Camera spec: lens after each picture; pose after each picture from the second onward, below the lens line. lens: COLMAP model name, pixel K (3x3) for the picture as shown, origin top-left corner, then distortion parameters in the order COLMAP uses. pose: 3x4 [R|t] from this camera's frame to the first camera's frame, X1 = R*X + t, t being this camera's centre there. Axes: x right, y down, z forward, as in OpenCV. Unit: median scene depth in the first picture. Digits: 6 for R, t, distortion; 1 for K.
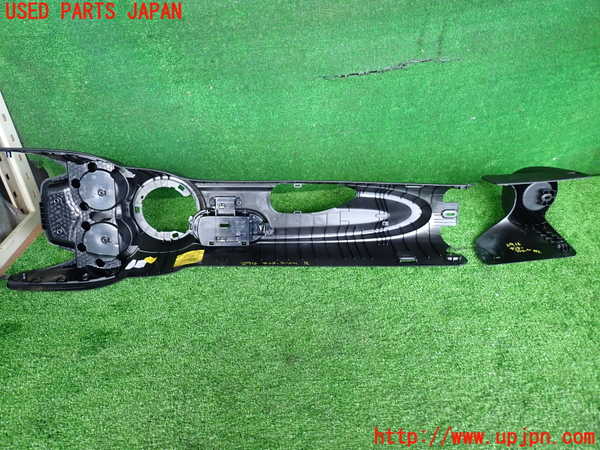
lens RADIAL K [[447.7, 0, 298.6], [0, 447.7, 225.6], [0, 0, 1]] dist [0.021745, -0.013304]
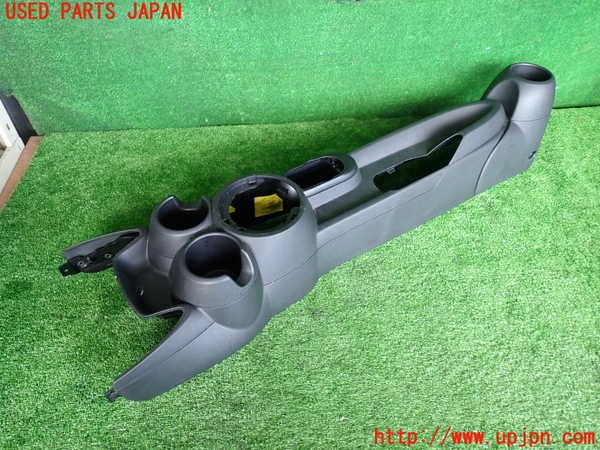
lens RADIAL K [[447.7, 0, 297.9], [0, 447.7, 224.8], [0, 0, 1]] dist [0.021745, -0.013304]
pose [[0.995638, -0.016547, 0.091816, -0.140835], [-0.005389, 0.972302, 0.233665, -0.133777], [-0.093140, -0.233141, 0.967972, 0.047008]]
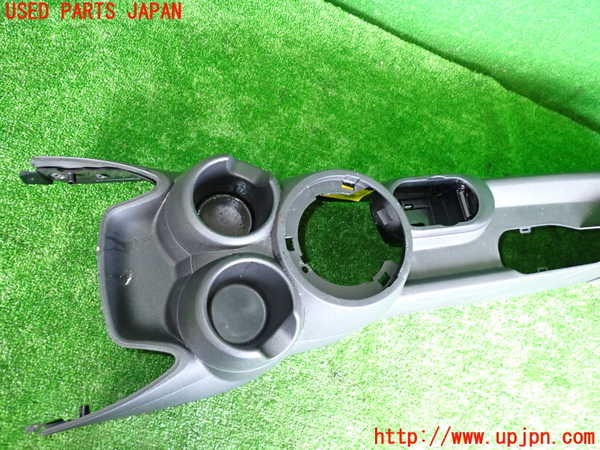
lens RADIAL K [[447.7, 0, 298.7], [0, 447.7, 223.8], [0, 0, 1]] dist [0.021745, -0.013304]
pose [[0.897494, 0.390782, 0.204436, -0.317728], [-0.435831, 0.714931, 0.546741, -0.265967], [0.067499, -0.579796, 0.811961, 0.482278]]
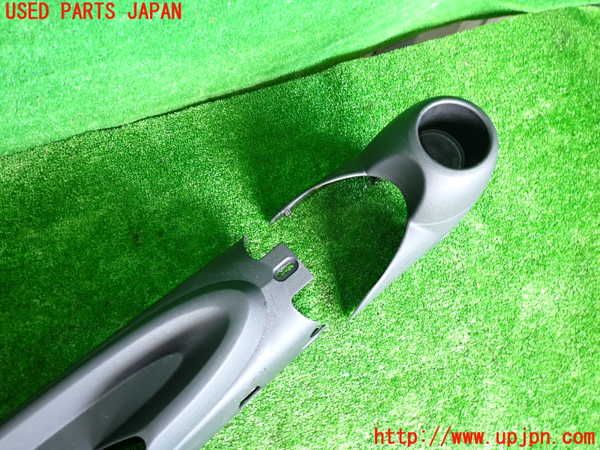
lens RADIAL K [[447.7, 0, 296.7], [0, 447.7, 224.3], [0, 0, 1]] dist [0.021745, -0.013304]
pose [[0.946430, -0.259668, 0.191945, 0.317775], [0.073869, 0.752764, 0.654132, -0.520318], [-0.314347, -0.604912, 0.731620, 0.708672]]
